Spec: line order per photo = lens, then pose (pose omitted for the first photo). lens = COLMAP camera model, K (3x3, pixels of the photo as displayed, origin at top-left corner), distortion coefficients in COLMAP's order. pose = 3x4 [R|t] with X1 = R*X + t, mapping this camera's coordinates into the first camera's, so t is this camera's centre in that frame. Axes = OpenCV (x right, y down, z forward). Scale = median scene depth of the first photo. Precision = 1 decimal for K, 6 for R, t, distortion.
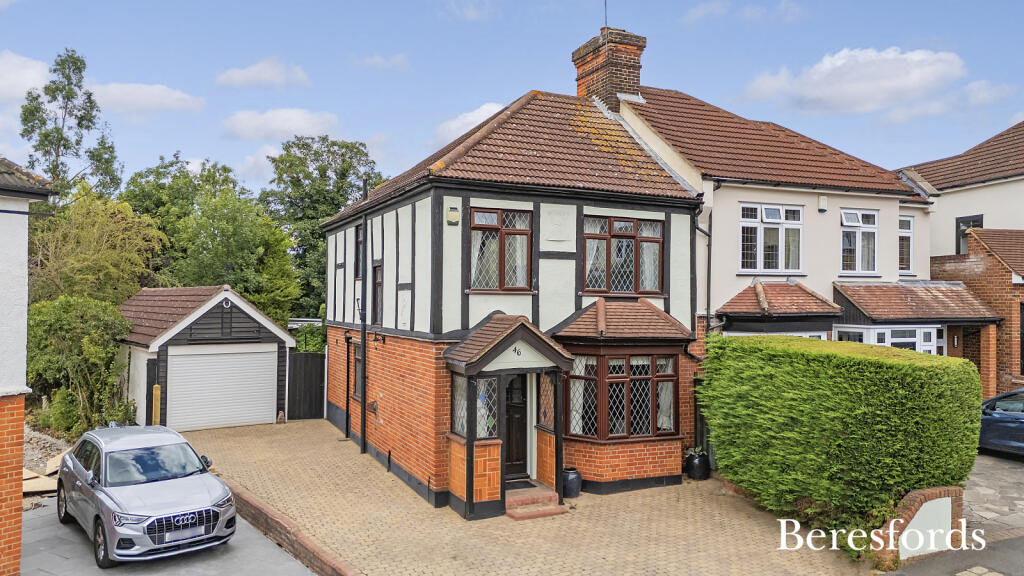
lens RADIAL K [[764.2, 0, 511.2], [0, 764.2, 289.1], [0, 0, 1]] dist [0.043489, -0.011676]
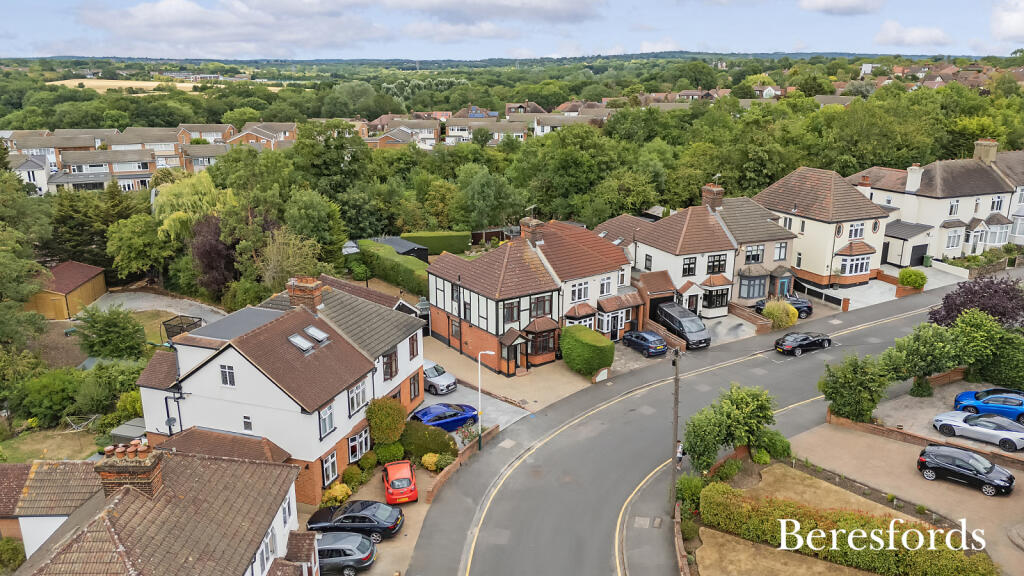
lens RADIAL K [[764.2, 0, 513.4], [0, 764.2, 286.6], [0, 0, 1]] dist [0.043489, -0.011676]
pose [[0.981930, -0.061111, 0.179103, -0.644958], [0.007073, 0.957615, 0.287965, -1.205098], [-0.189110, -0.281495, 0.940743, -2.453329]]
